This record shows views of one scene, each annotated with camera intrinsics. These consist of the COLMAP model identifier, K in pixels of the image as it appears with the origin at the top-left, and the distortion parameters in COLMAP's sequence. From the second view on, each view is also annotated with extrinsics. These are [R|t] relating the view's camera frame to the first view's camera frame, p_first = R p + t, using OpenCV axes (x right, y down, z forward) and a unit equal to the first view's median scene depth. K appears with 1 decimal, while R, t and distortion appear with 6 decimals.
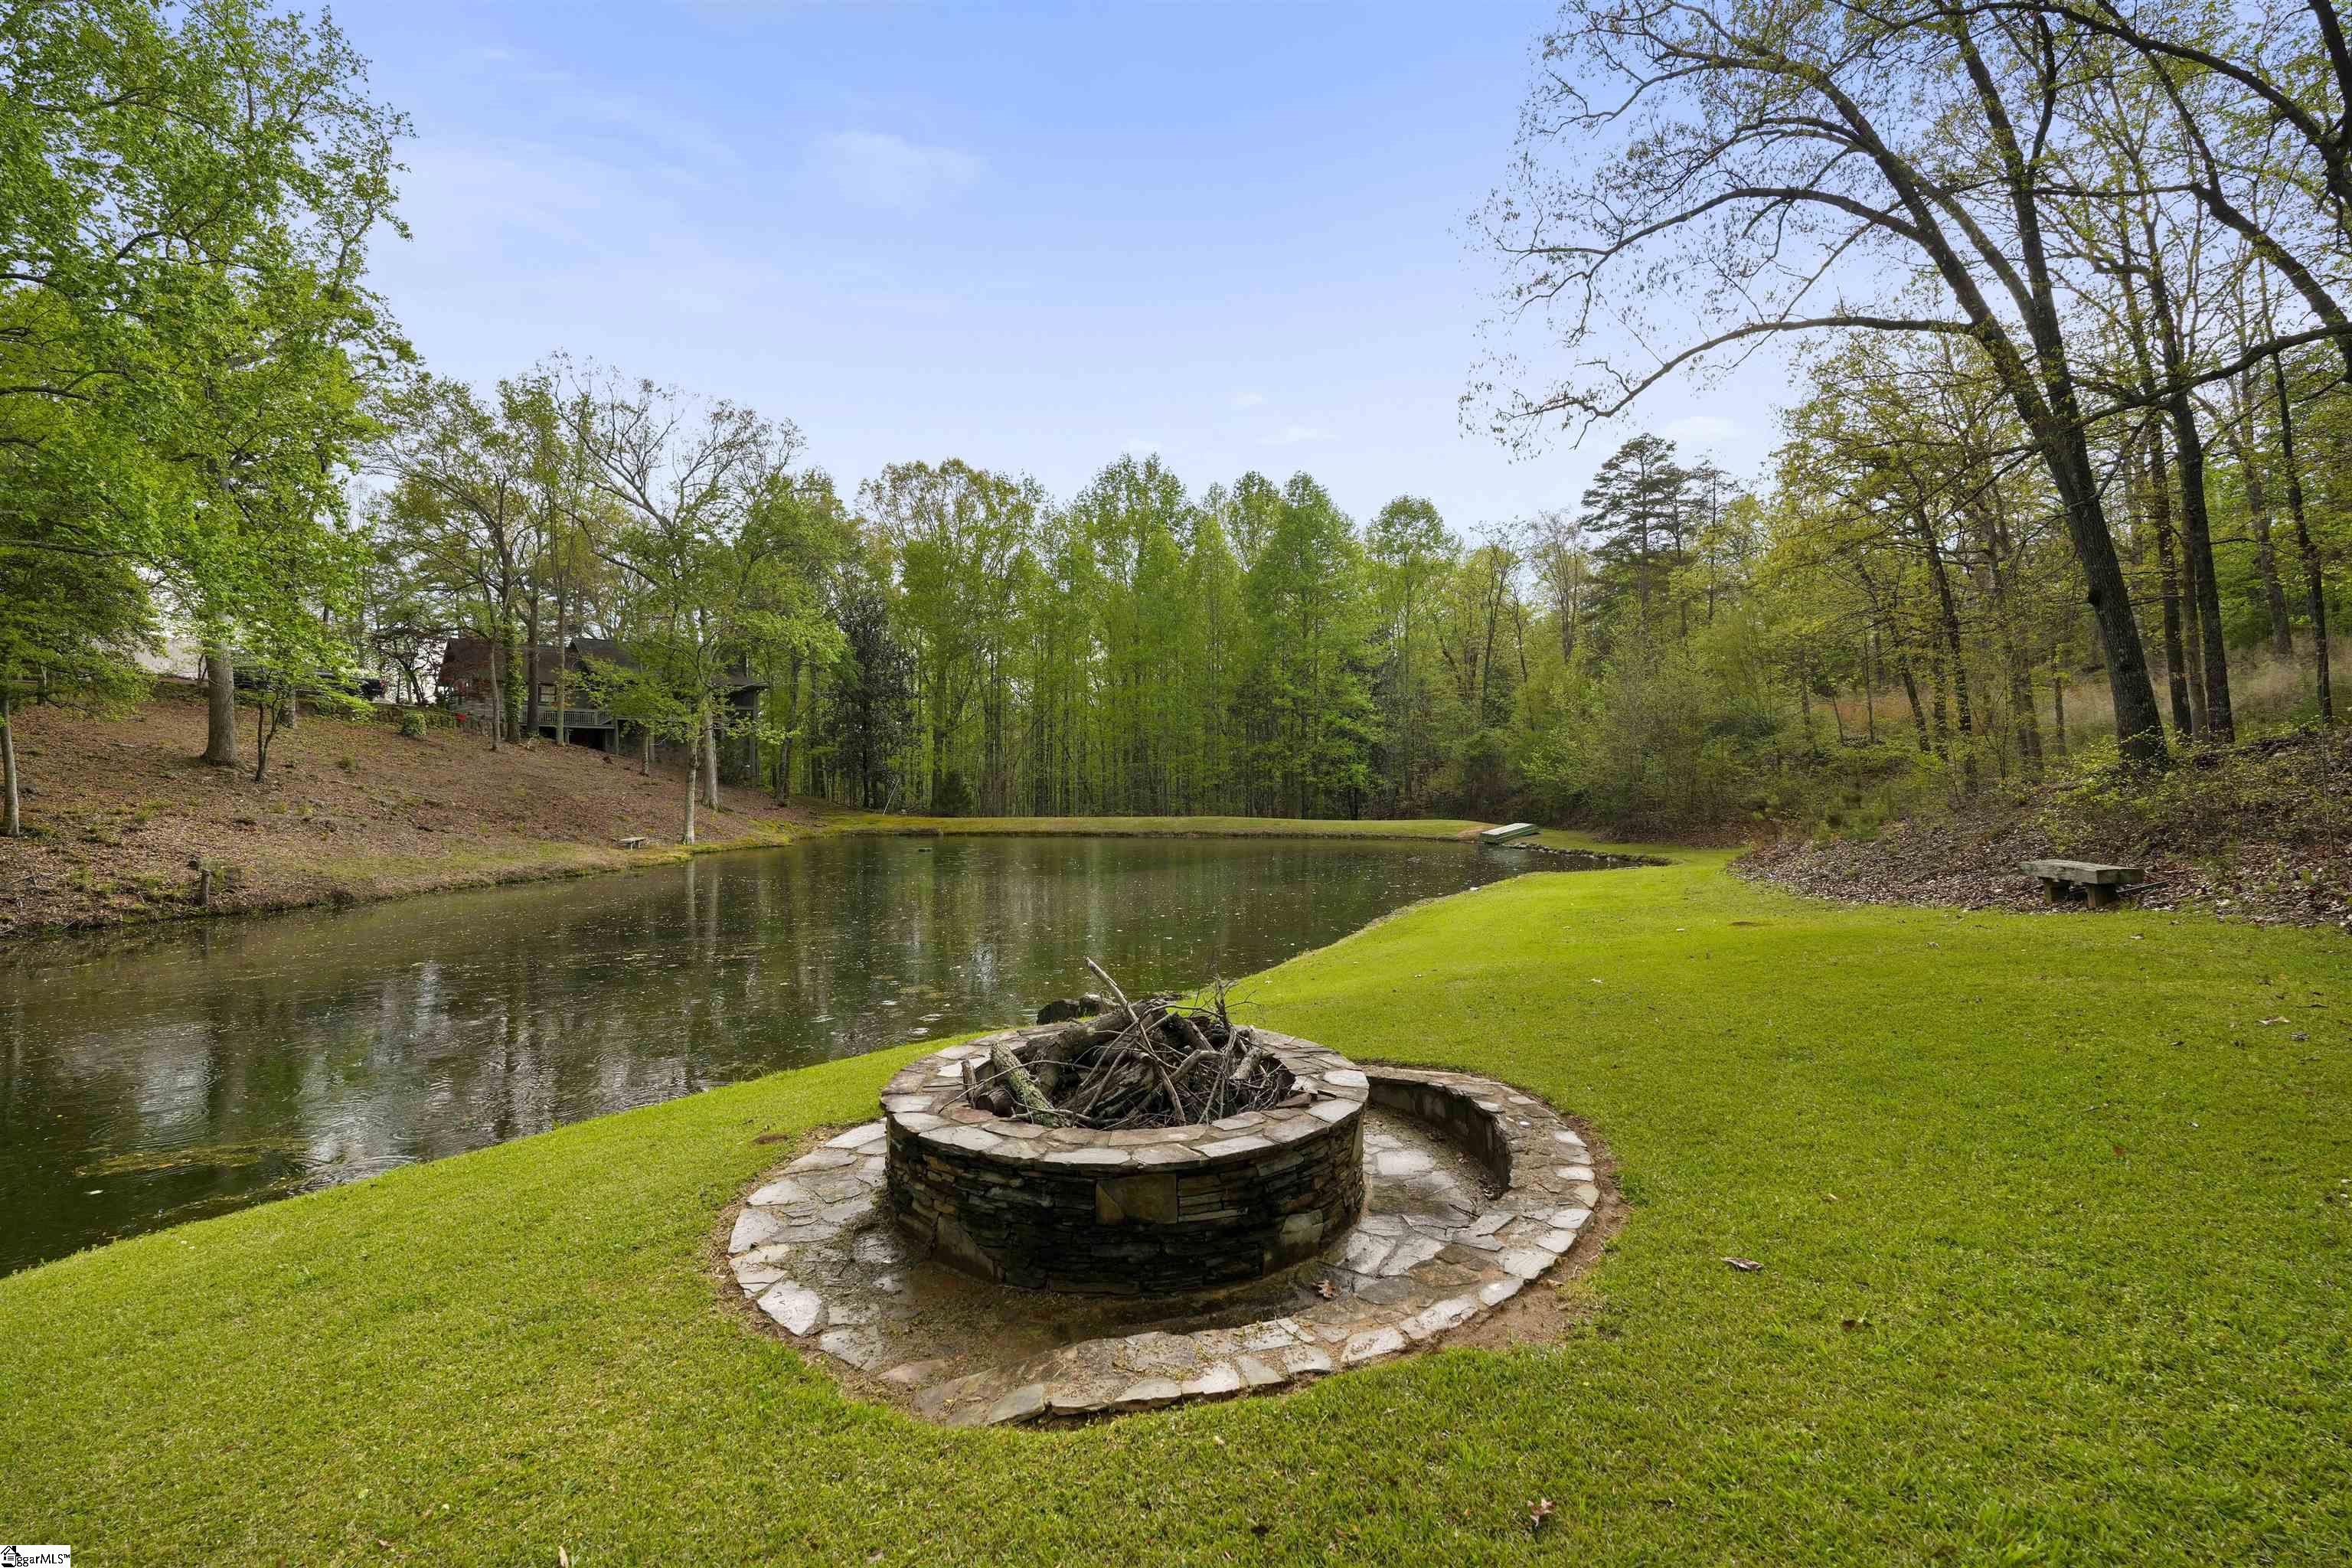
lens RADIAL K [[1035.8, 0, 1174.5], [0, 1035.8, 781.9], [0, 0, 1]] dist [0.004233, 0.000828]
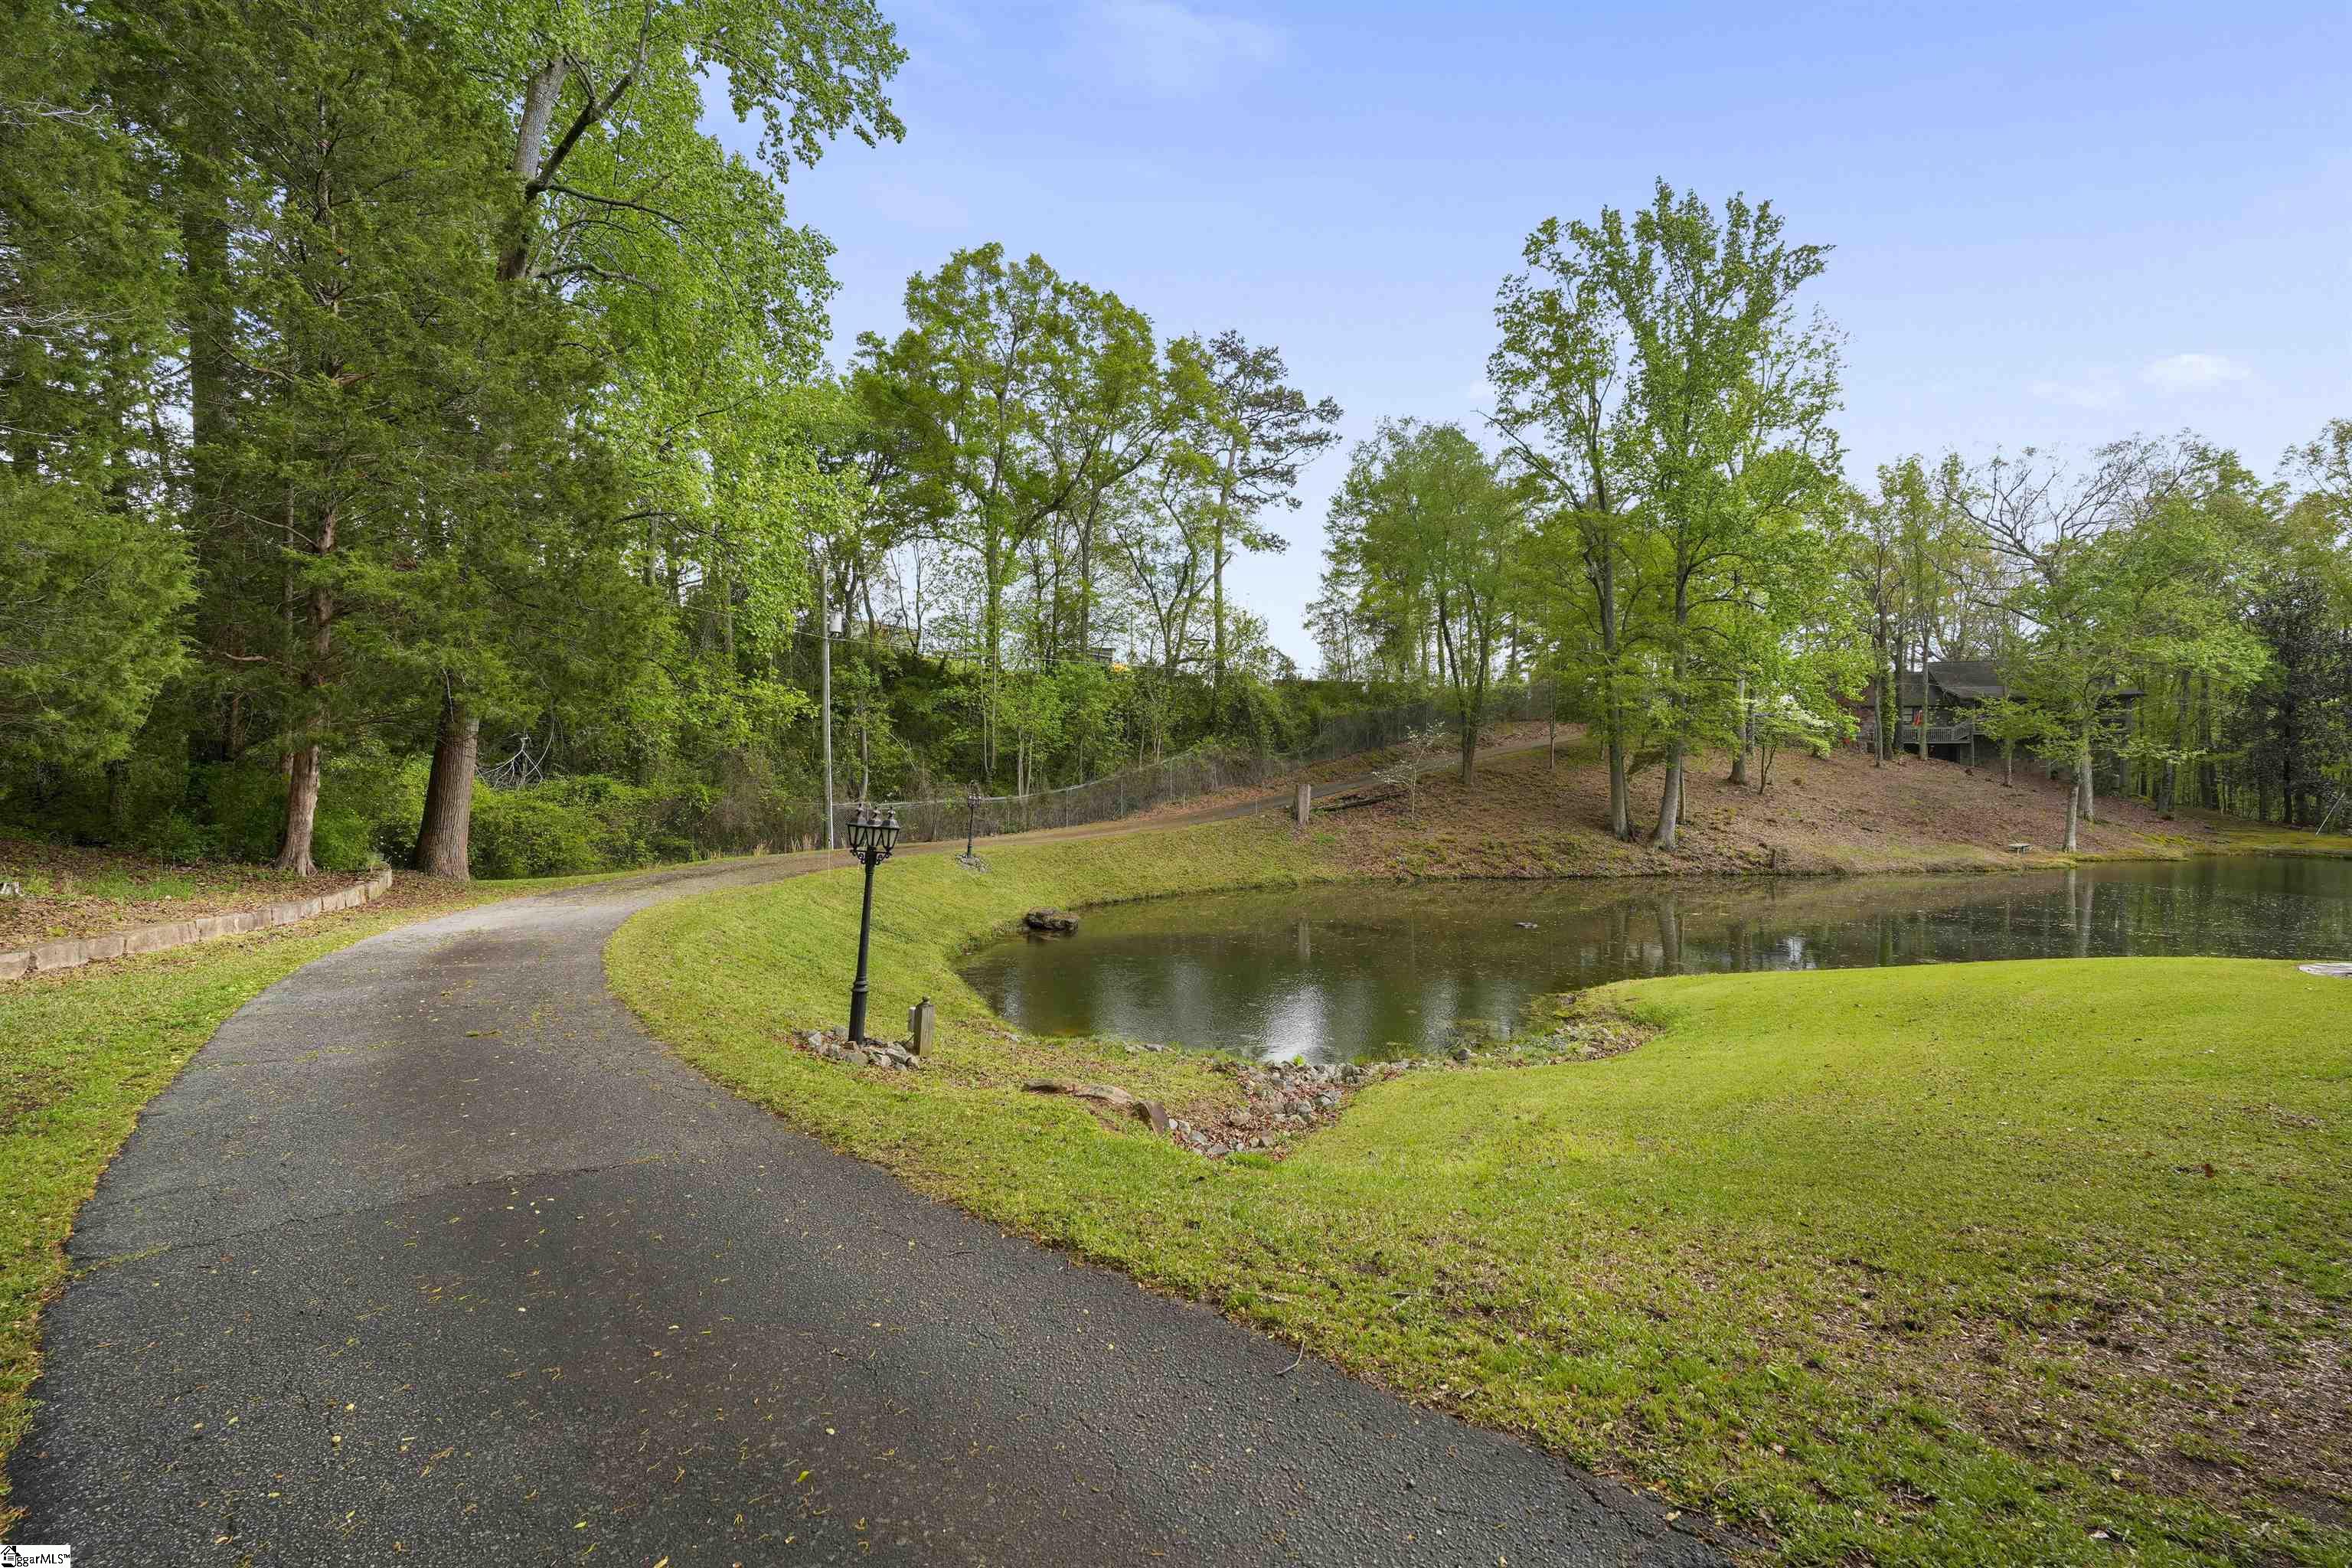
lens RADIAL K [[1035.8, 0, 1171.5], [0, 1035.8, 782.3], [0, 0, 1]] dist [0.004233, 0.000828]
pose [[0.453950, 0.013988, -0.890917, 0.087307], [-0.006935, 0.999902, 0.012166, -0.021148], [0.891000, 0.000655, 0.454003, -0.354782]]
